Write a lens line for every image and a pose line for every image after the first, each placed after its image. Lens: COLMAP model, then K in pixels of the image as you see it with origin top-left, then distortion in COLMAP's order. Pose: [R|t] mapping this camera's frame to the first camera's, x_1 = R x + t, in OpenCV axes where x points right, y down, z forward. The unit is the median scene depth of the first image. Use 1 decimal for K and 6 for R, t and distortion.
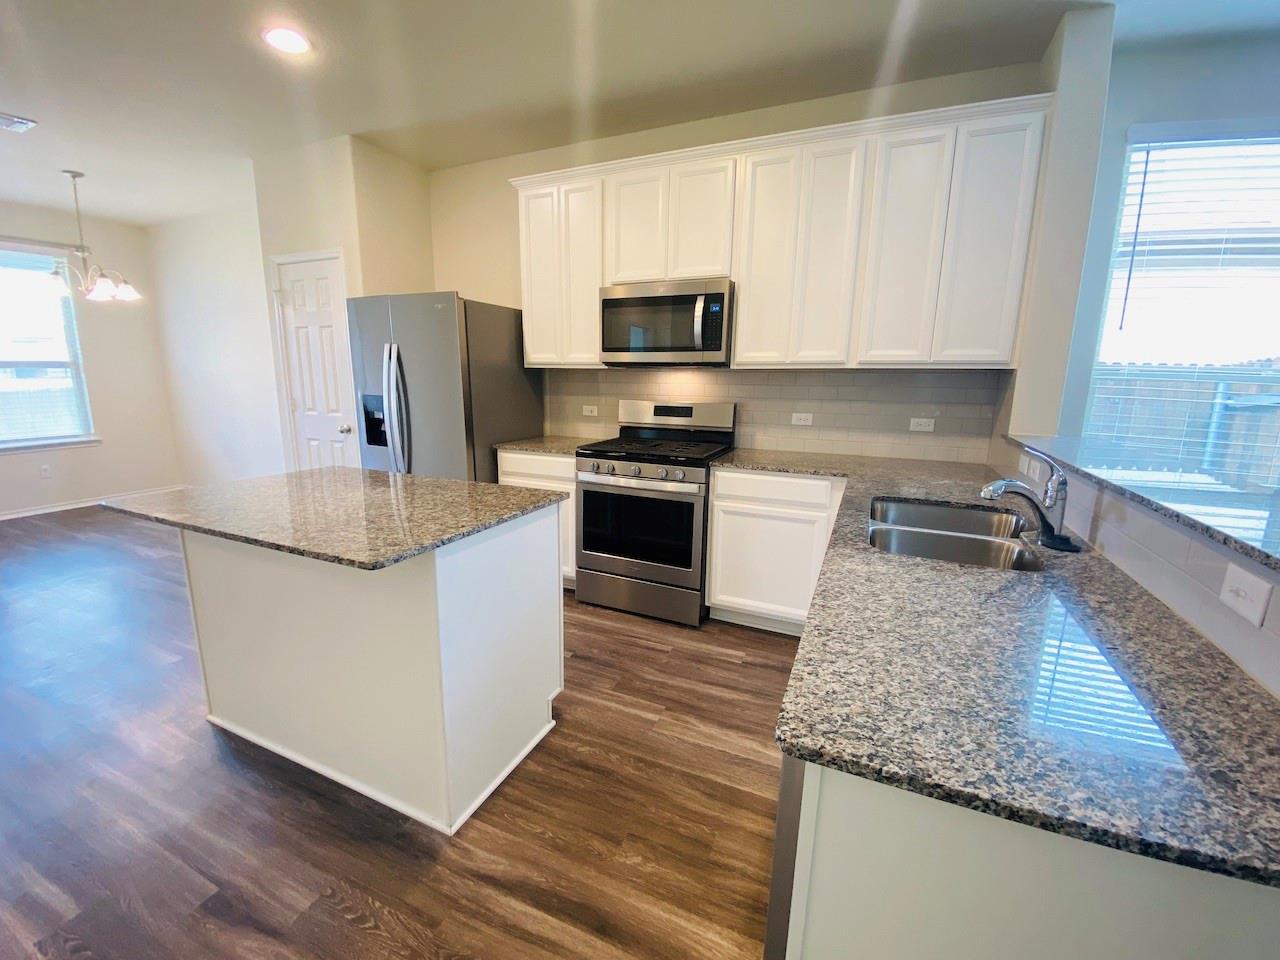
lens RADIAL K [[519.3, 0, 637.2], [0, 519.3, 480.9], [0, 0, 1]] dist [0.018243, -0.020567]
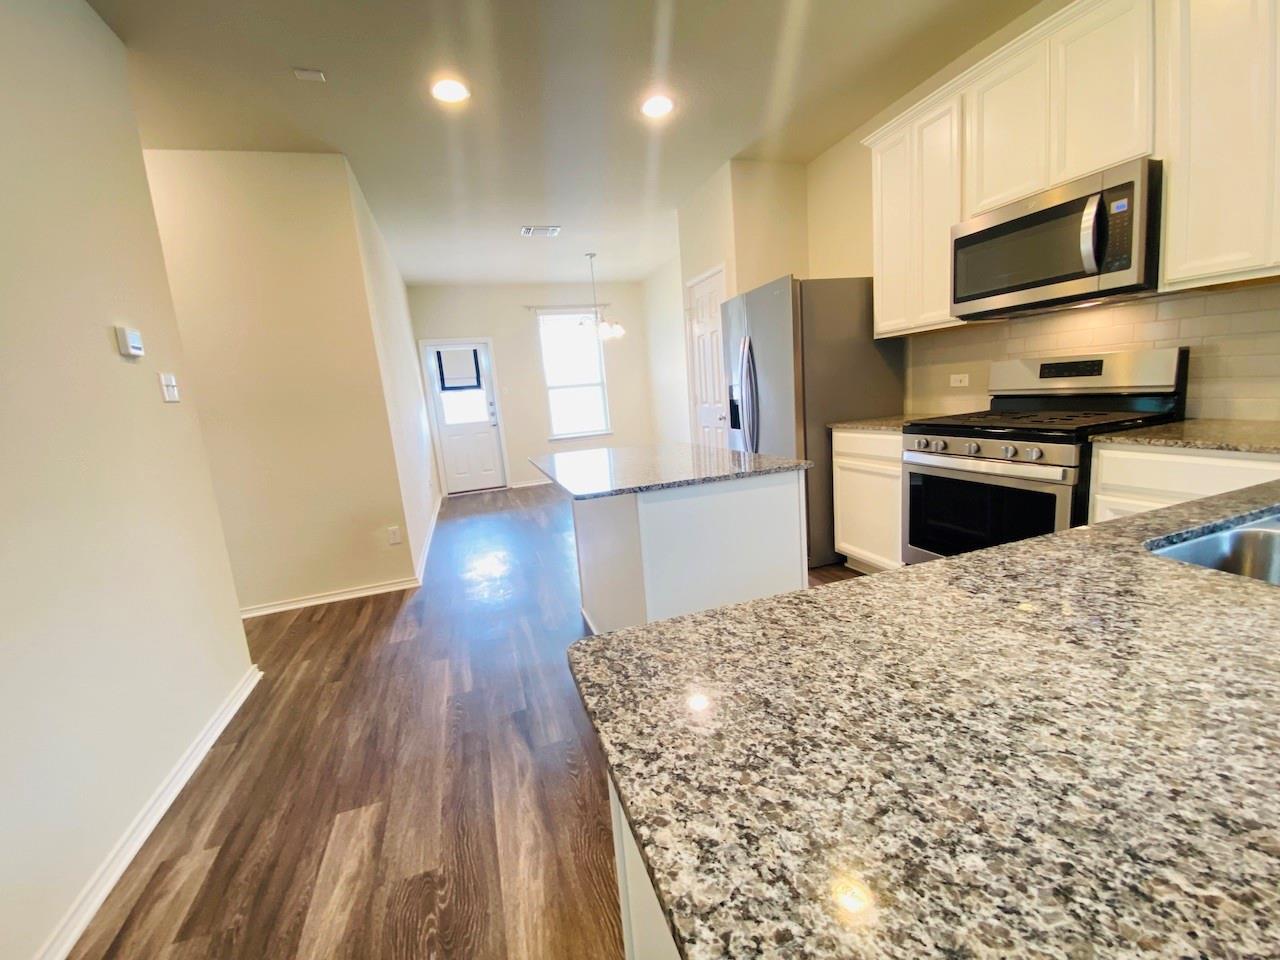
lens RADIAL K [[516.9, 0, 622.3], [0, 516.9, 476.3], [0, 0, 1]] dist [0.011881, -0.020084]
pose [[0.653367, 0.048086, -0.755513, 0.230997], [-0.051277, 0.998500, 0.019207, 0.032158], [0.755303, 0.026191, 0.654852, 0.092401]]
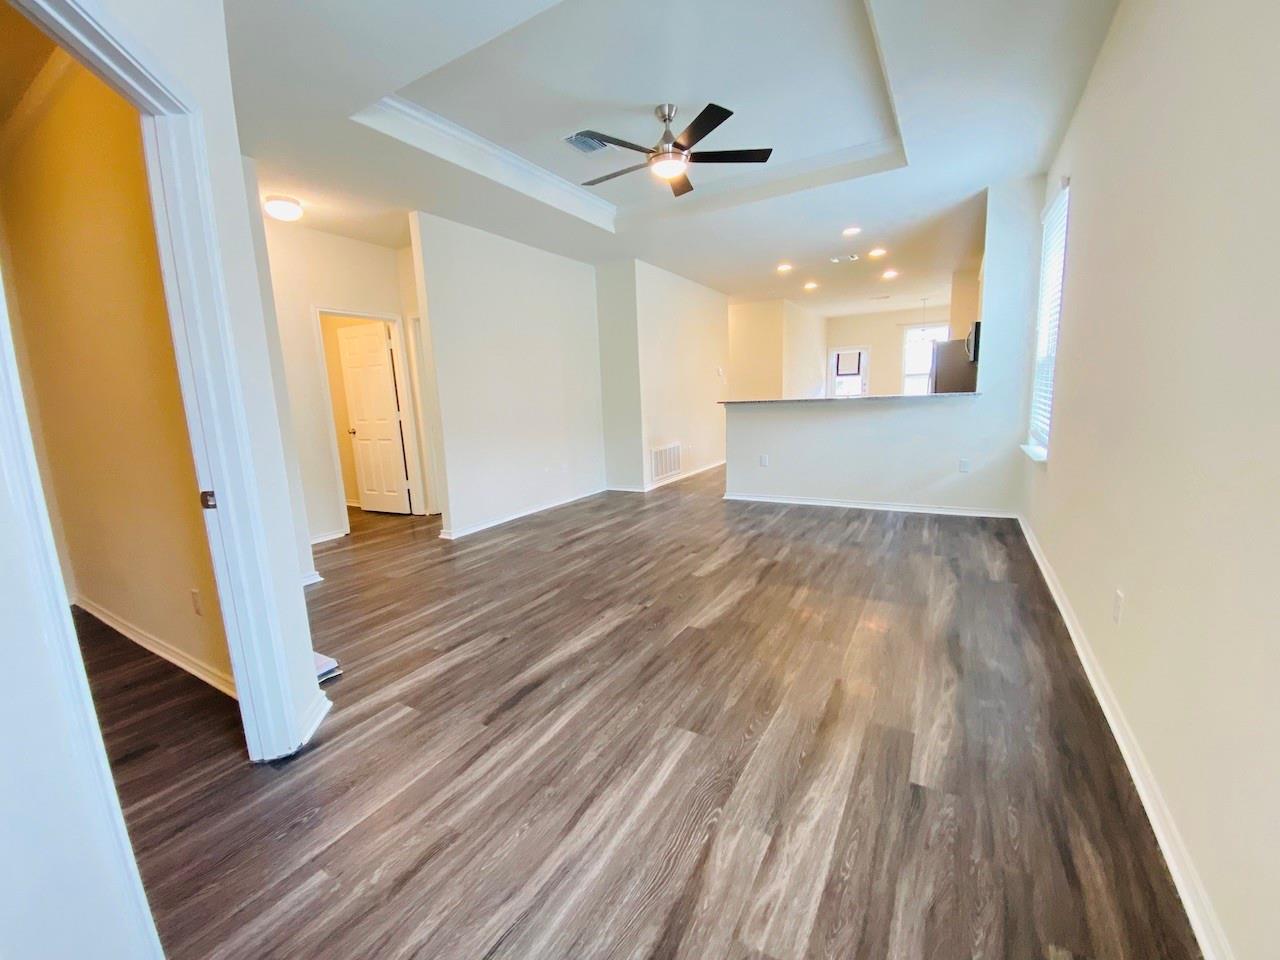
lens RADIAL K [[531.2, 0, 635.5], [0, 531.2, 487.3], [0, 0, 1]] dist [-0.040746, -0.000230]
pose [[-0.113186, 0.162310, -0.980227, 2.304299], [-0.159857, 0.970739, 0.179197, 0.093229], [0.980630, 0.176979, -0.083927, -0.043735]]
